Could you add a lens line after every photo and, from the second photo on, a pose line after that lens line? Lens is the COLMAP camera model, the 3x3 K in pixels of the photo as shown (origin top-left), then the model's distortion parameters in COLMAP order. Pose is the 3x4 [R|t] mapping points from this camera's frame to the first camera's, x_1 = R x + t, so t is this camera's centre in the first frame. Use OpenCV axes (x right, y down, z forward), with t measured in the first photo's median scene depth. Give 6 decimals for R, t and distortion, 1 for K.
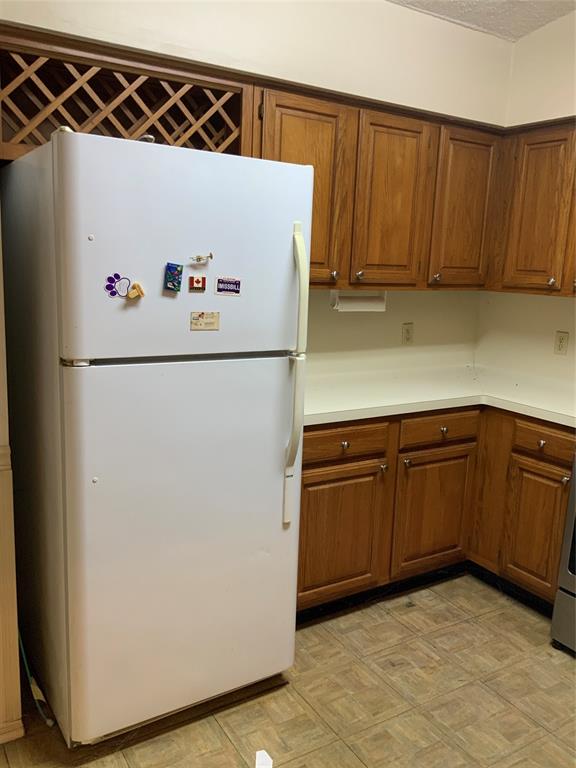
lens RADIAL K [[650.3, 0, 288.4], [0, 650.3, 384.7], [0, 0, 1]] dist [0.036757, -0.057817]
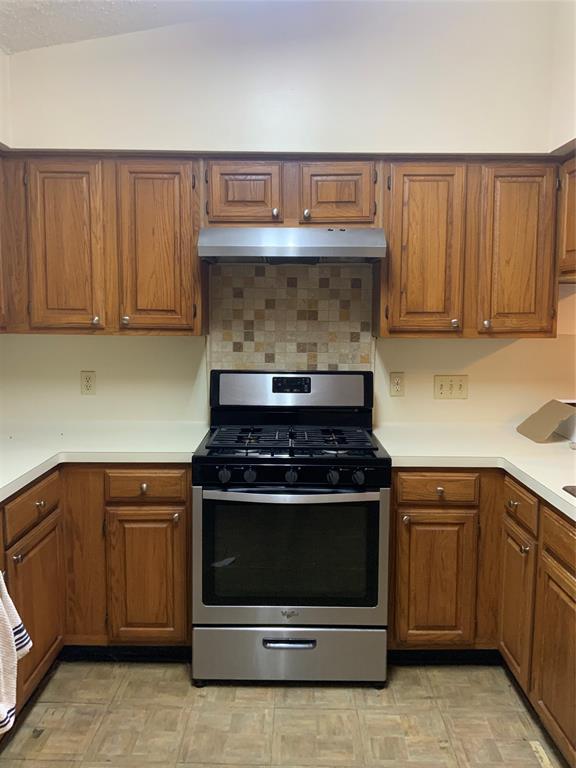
lens RADIAL K [[650.3, 0, 288.1], [0, 650.3, 381.7], [0, 0, 1]] dist [0.036757, -0.057817]
pose [[0.534084, -0.127904, 0.835700, -0.262159], [0.171359, 0.984349, 0.041142, -0.062481], [-0.827883, 0.121231, 0.547643, 0.269434]]
